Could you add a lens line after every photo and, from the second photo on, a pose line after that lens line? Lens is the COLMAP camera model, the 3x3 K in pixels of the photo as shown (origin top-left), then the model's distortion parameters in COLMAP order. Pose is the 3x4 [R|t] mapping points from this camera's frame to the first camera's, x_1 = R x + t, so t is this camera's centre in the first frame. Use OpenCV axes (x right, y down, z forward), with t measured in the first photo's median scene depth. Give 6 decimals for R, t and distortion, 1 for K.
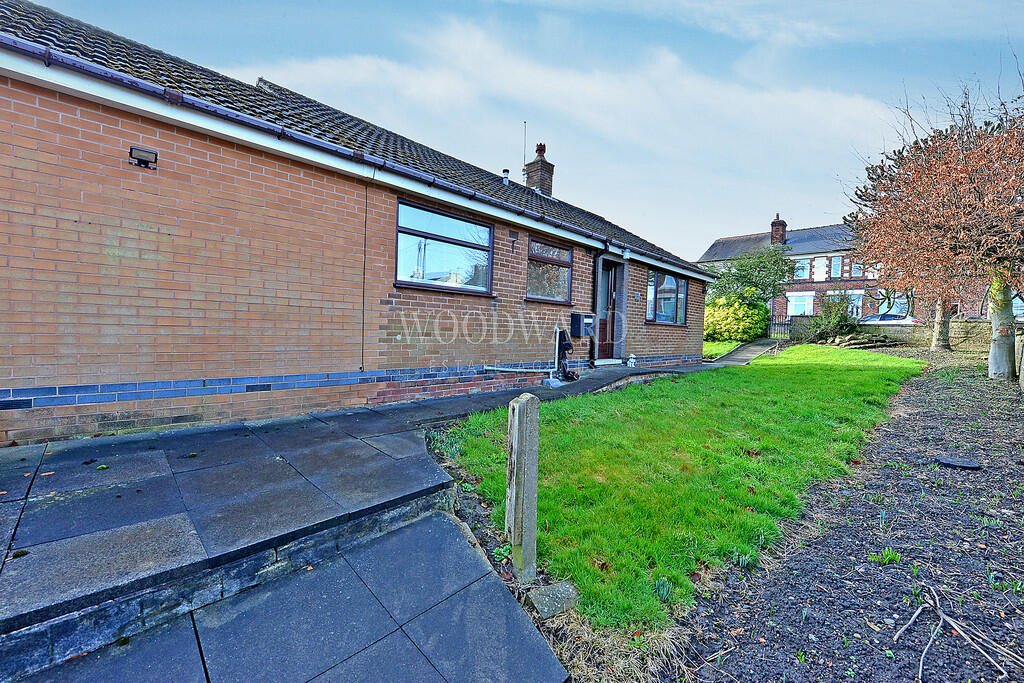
lens RADIAL K [[407.9, 0, 514.8], [0, 407.9, 343.2], [0, 0, 1]] dist [-0.011638, -0.000252]
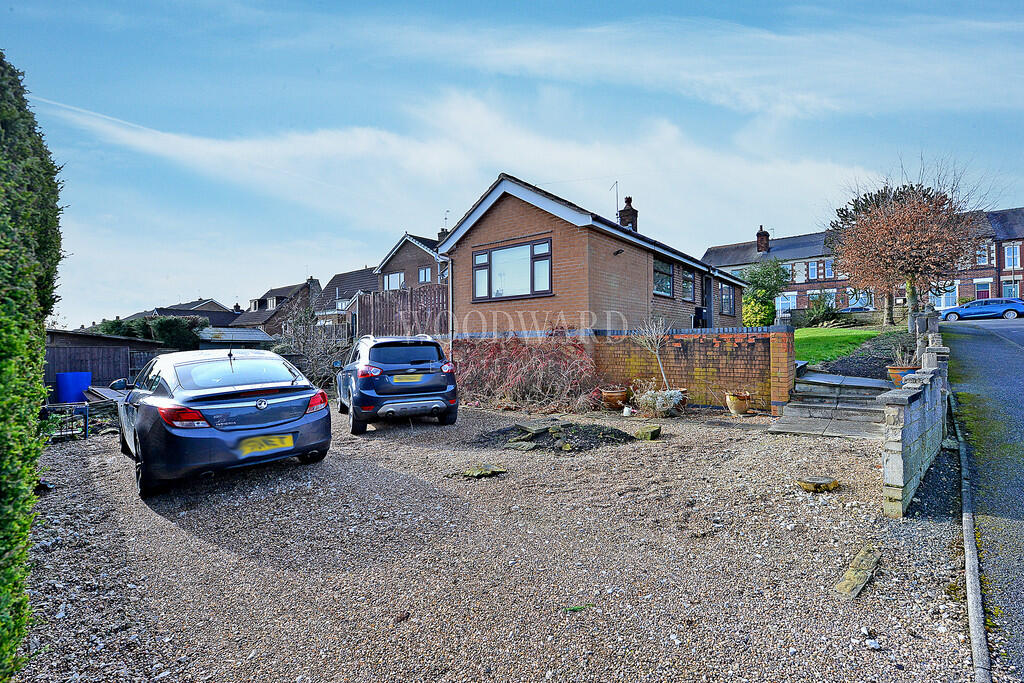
lens RADIAL K [[464.7, 0, 509.5], [0, 464.7, 341.4], [0, 0, 1]] dist [0.000273, 0.000147]
pose [[0.993993, -0.040227, 0.101779, -0.483857], [0.044311, 0.998288, -0.038184, 0.065447], [-0.100069, 0.042464, 0.994074, -0.523753]]
